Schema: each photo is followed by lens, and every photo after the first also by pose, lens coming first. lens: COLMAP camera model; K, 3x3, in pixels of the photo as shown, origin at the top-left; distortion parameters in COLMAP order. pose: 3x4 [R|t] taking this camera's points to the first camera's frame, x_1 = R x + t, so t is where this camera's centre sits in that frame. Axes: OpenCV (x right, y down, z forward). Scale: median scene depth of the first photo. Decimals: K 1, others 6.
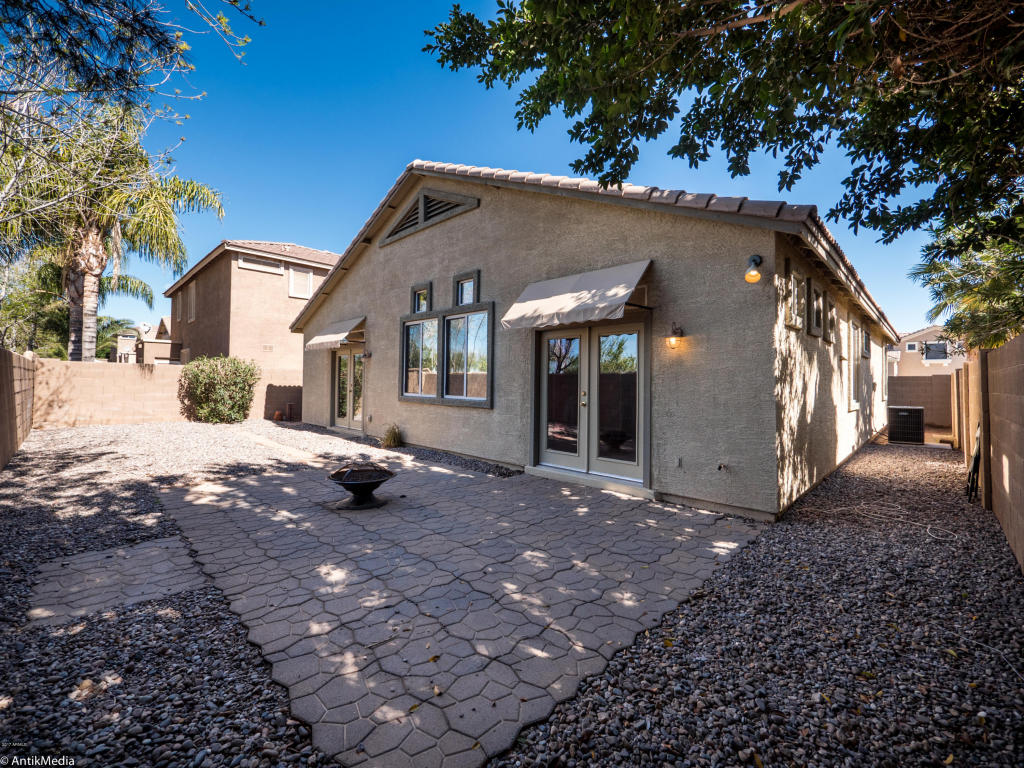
lens RADIAL K [[432.1, 0, 512.5], [0, 432.1, 375.1], [0, 0, 1]] dist [-0.003745, -0.000503]
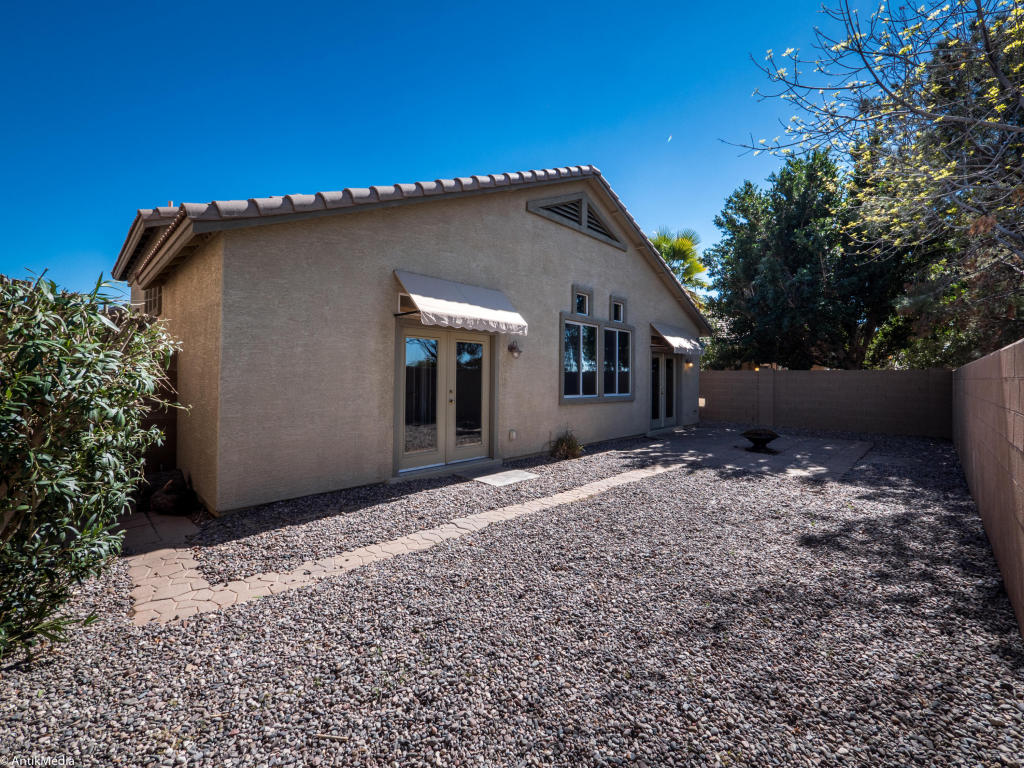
lens RADIAL K [[432.1, 0, 512.5], [0, 432.1, 375.1], [0, 0, 1]] dist [-0.003745, -0.000503]
pose [[-0.003228, -0.010333, 0.999941, -5.808815], [-0.028795, 0.999533, 0.010236, -0.041924], [-0.999580, -0.028760, -0.003524, 5.478049]]
